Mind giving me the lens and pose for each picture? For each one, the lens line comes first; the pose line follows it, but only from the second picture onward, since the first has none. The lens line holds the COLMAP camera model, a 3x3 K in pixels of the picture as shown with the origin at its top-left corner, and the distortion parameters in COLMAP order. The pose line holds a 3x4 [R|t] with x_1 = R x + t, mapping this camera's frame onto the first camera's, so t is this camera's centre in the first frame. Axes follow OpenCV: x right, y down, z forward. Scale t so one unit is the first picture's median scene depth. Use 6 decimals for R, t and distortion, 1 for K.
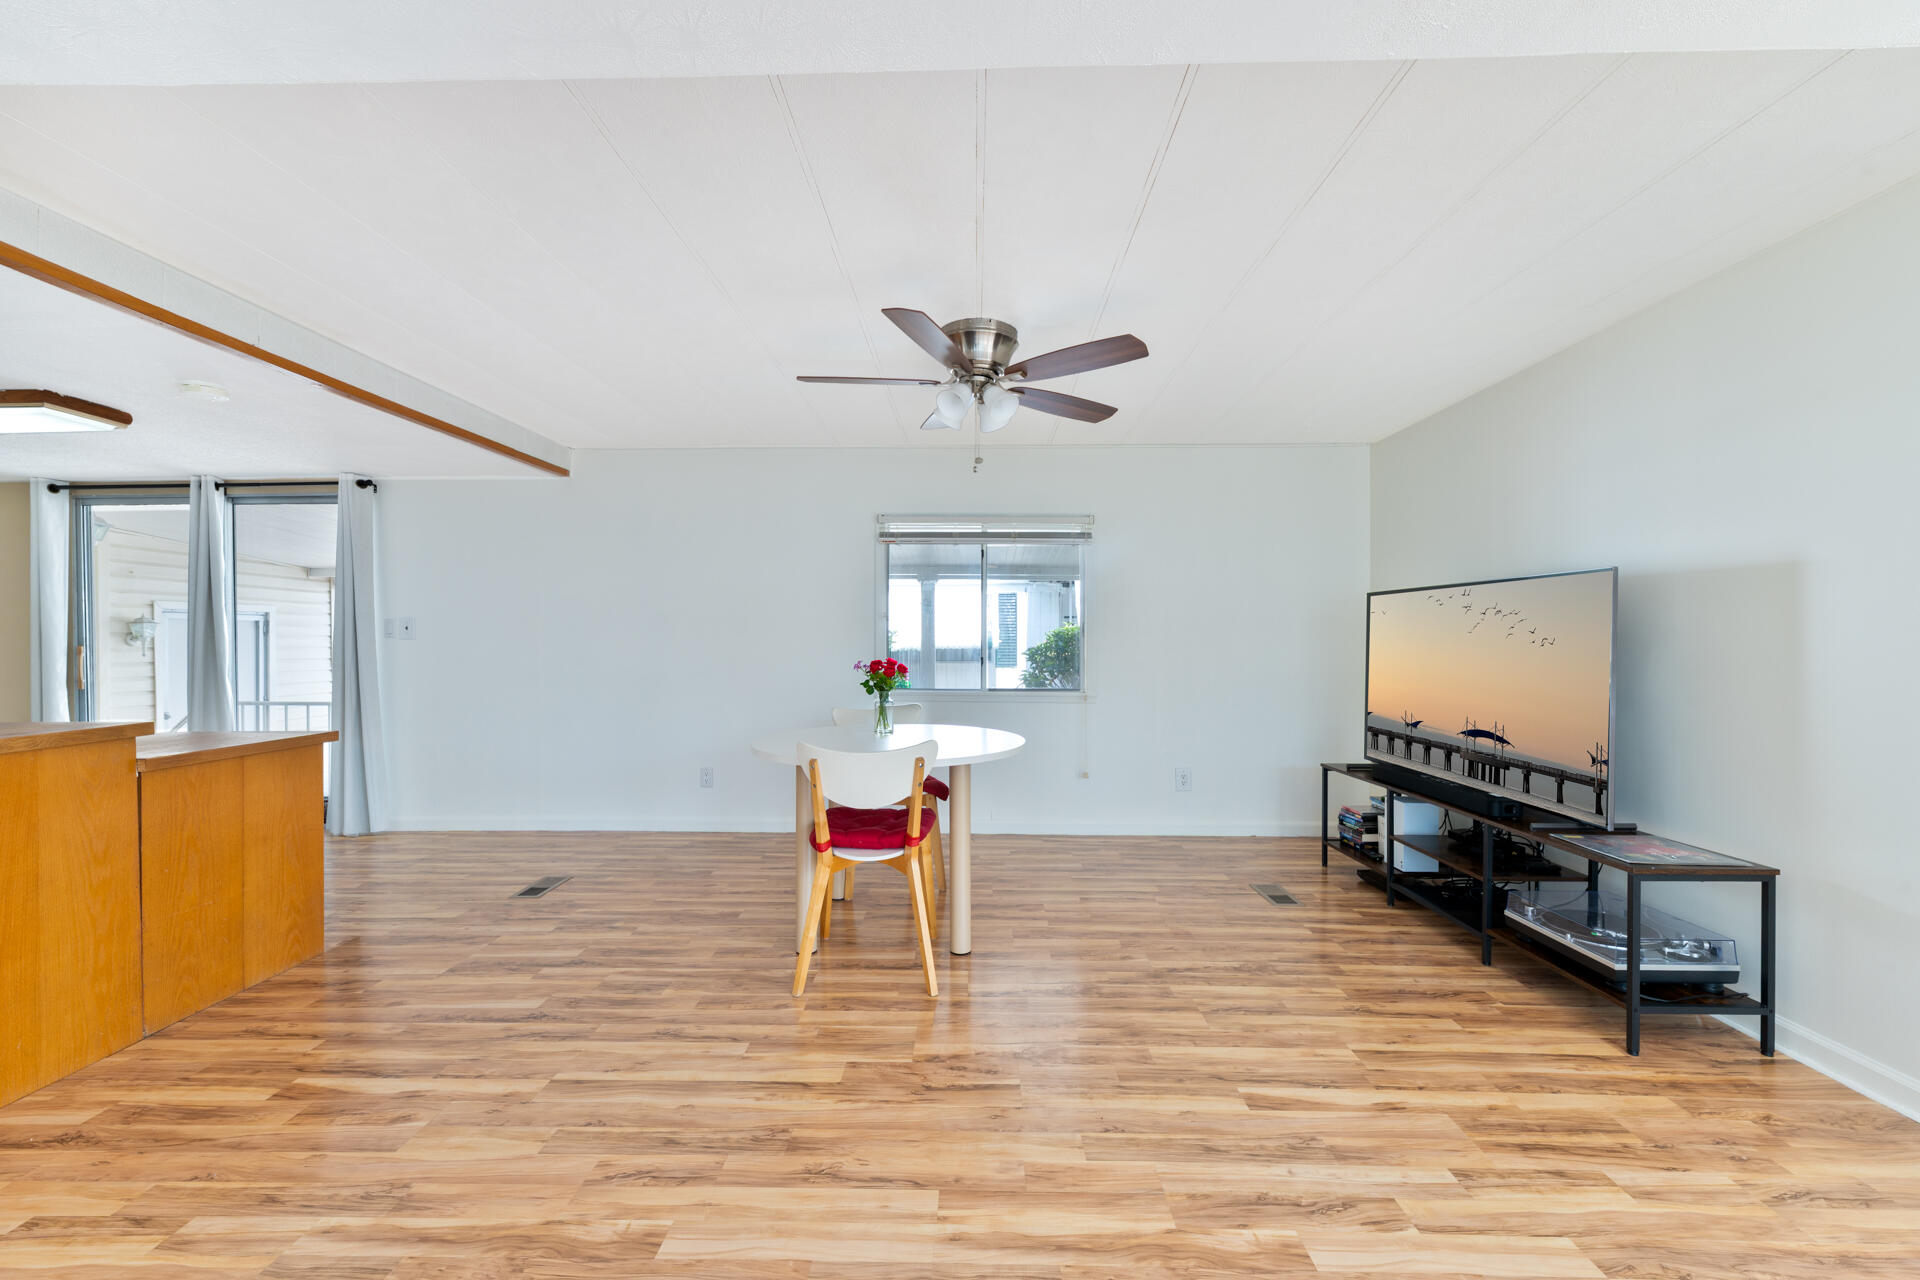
lens RADIAL K [[768.4, 0, 960.0], [0, 768.4, 640.0], [0, 0, 1]] dist [0.002388, -0.000094]
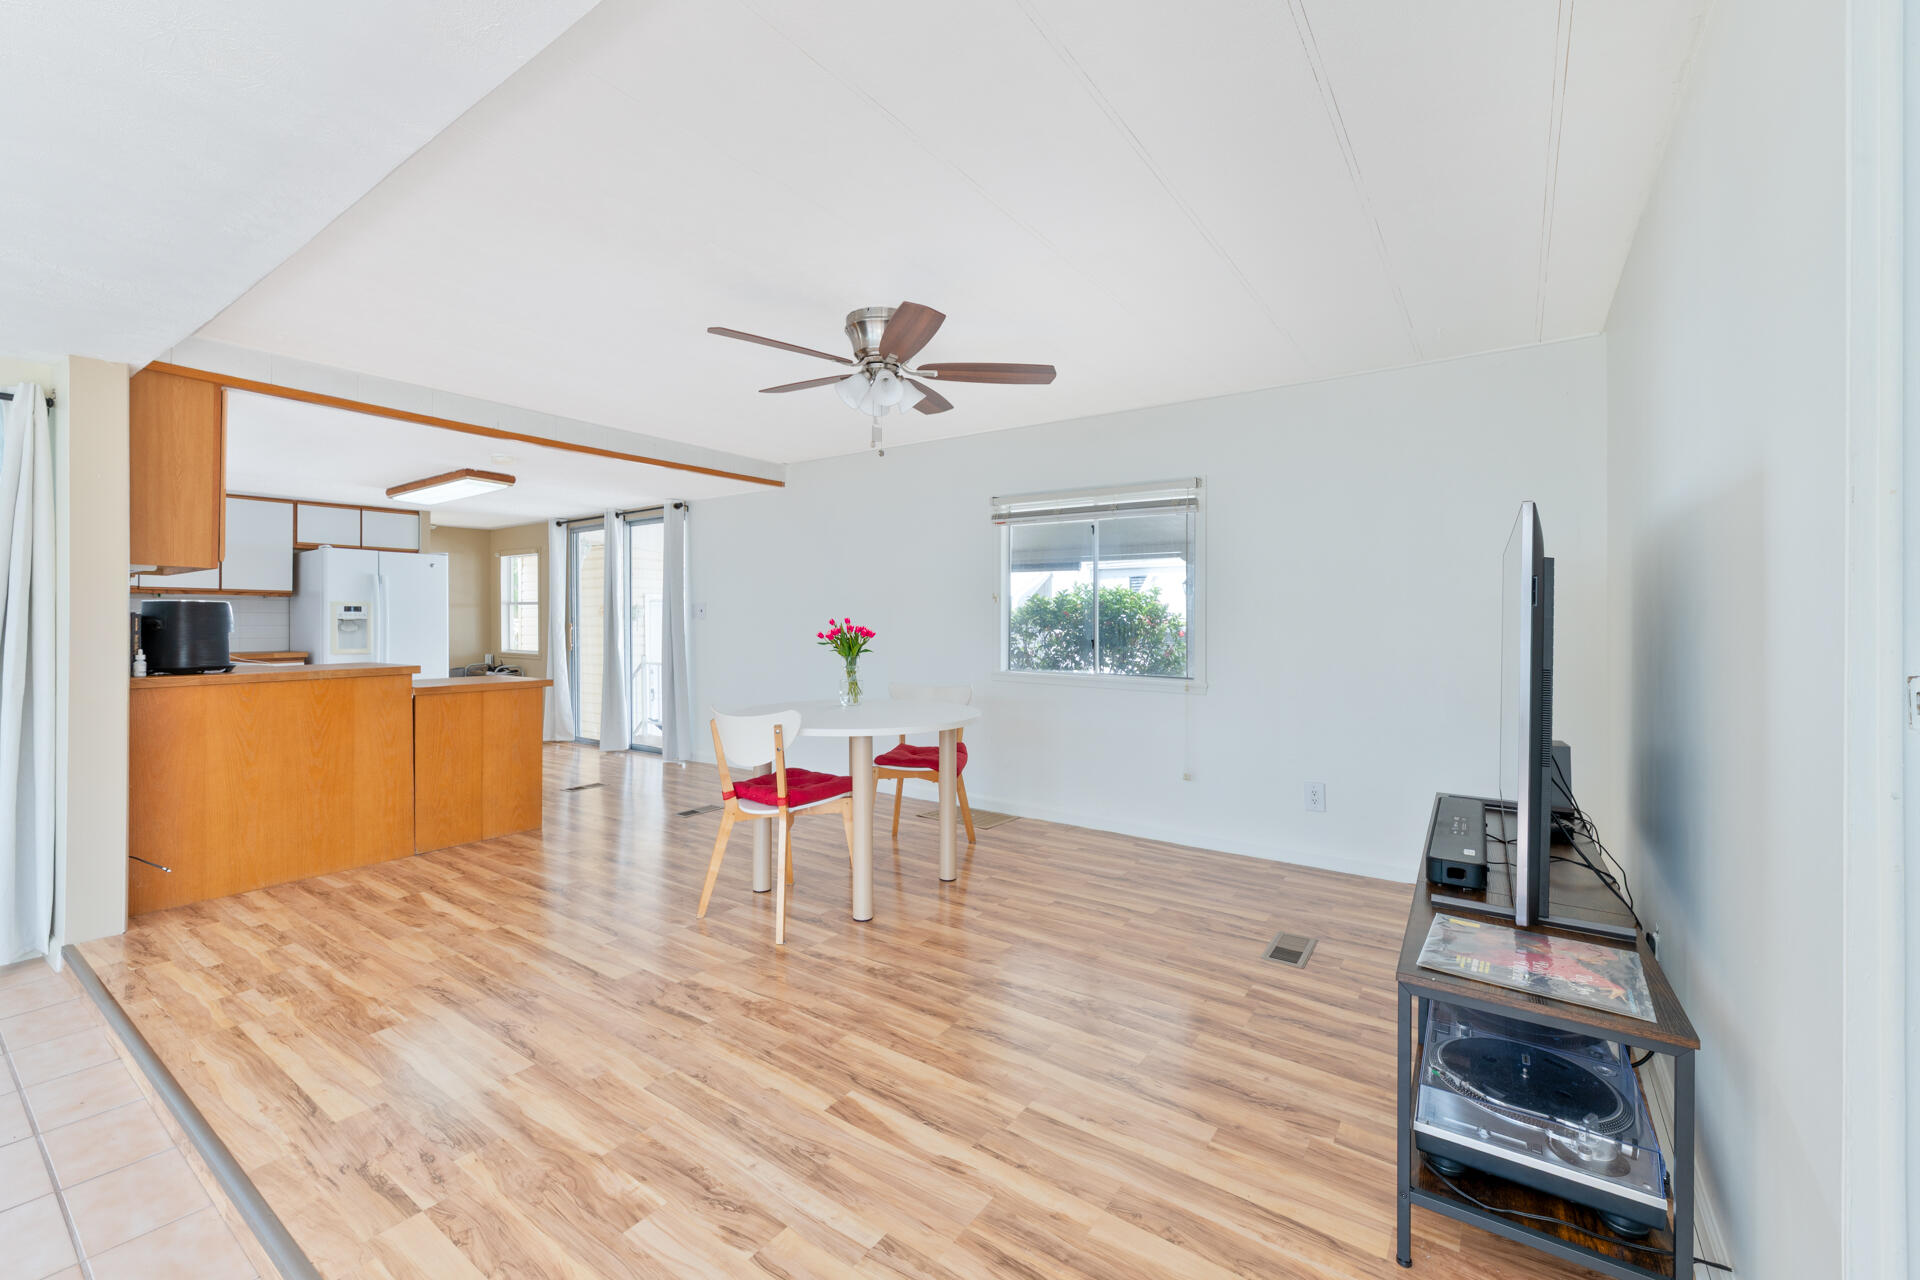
lens RADIAL K [[788.7, 0, 973.6], [0, 788.7, 621.4], [0, 0, 1]] dist [0.002603, 0.000153]
pose [[0.833105, 0.003522, -0.553104, 0.738649], [-0.005971, 0.999979, -0.002626, 0.005959], [0.553083, 0.005491, 0.833108, 0.198439]]
